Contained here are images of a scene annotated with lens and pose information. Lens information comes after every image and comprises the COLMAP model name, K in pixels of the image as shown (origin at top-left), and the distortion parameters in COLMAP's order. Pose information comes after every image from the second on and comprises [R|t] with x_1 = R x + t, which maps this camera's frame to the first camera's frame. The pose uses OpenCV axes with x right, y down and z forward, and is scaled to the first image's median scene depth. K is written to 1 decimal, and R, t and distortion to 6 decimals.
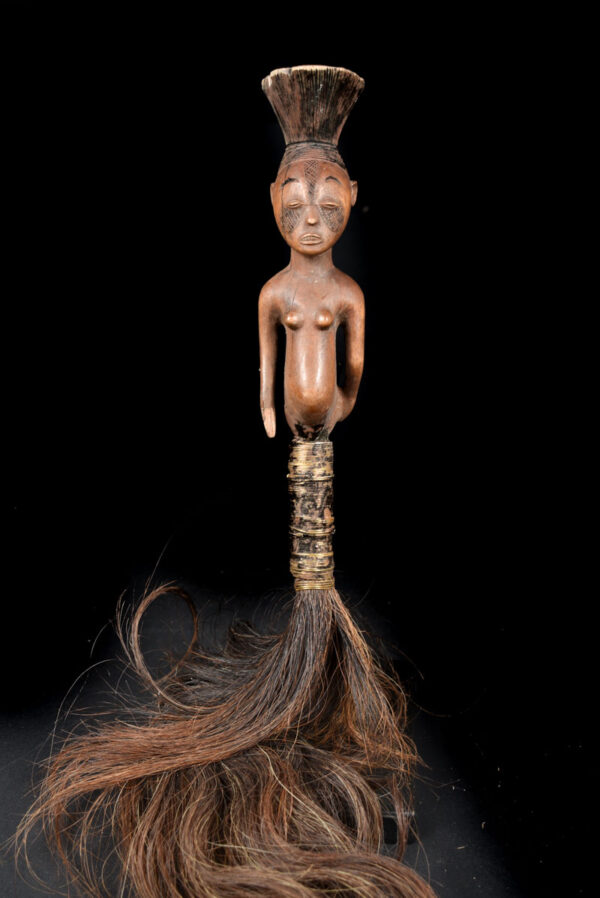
lens RADIAL K [[1120.2, 0, 301.5], [0, 1120.2, 445.5], [0, 0, 1]] dist [-0.101114, 0.000000]
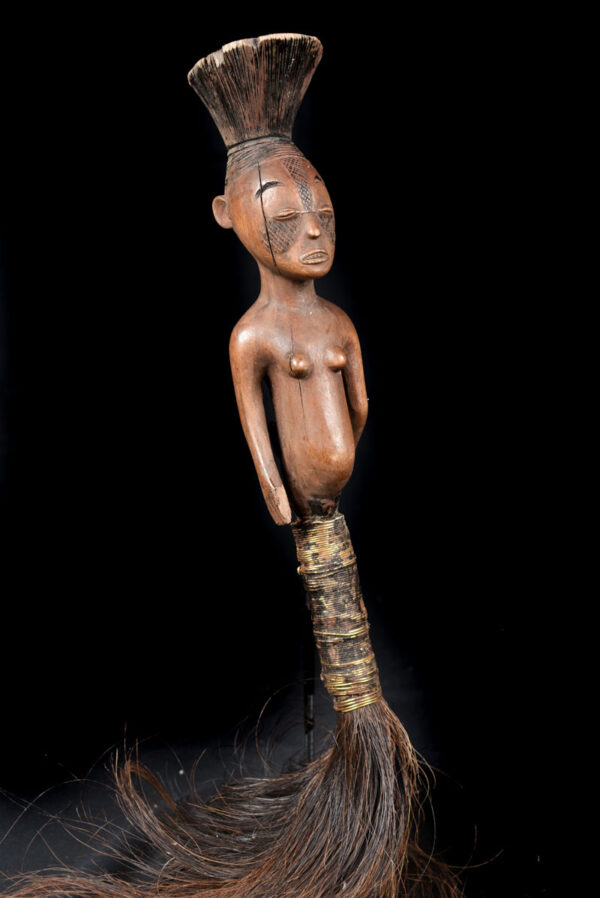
lens RADIAL K [[1123.9, 0, 298.6], [0, 1123.9, 449.7], [0, 0, 1]] dist [-0.080565, 0.000000]
pose [[0.891677, -0.175462, 0.417282, -0.339629], [0.201386, 0.979337, -0.018536, -0.041619], [-0.405407, 0.100562, 0.908588, 0.309300]]
